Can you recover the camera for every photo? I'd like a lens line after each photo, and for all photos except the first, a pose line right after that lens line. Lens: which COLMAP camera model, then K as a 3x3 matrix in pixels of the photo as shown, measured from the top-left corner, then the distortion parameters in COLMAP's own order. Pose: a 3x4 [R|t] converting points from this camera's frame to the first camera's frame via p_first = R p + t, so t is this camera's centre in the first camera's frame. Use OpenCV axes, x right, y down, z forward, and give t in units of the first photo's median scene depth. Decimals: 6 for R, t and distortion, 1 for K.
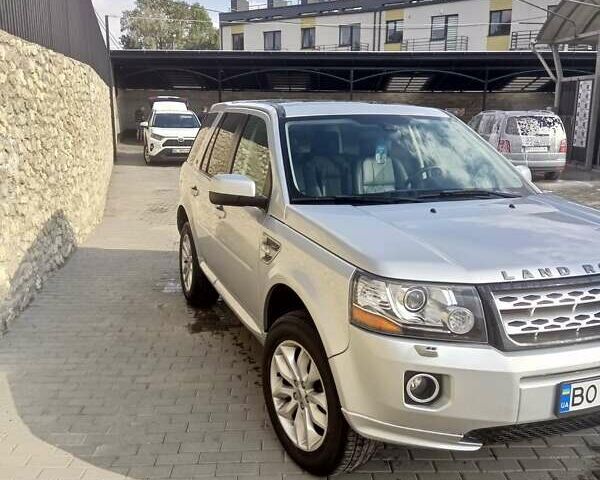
lens RADIAL K [[612.5, 0, 302.0], [0, 612.5, 241.3], [0, 0, 1]] dist [0.053634, 0.000000]
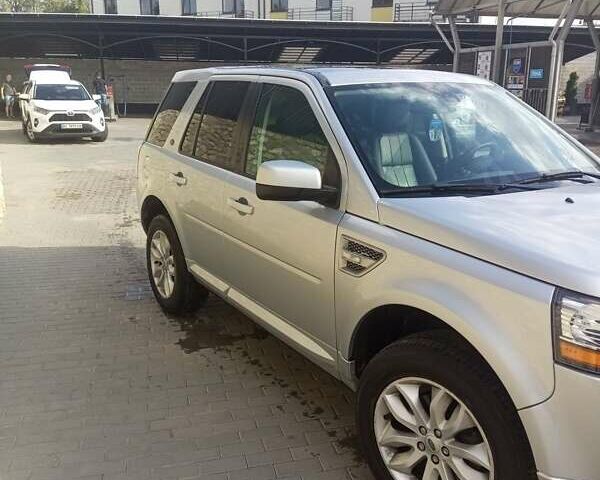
lens RADIAL K [[612.5, 0, 303.4], [0, 612.5, 242.6], [0, 0, 1]] dist [0.053634, 0.000000]
pose [[0.979503, -0.052013, 0.194598, -0.077858], [0.043076, 0.997826, 0.049884, -0.013451], [-0.196770, -0.040479, 0.979614, 0.071888]]
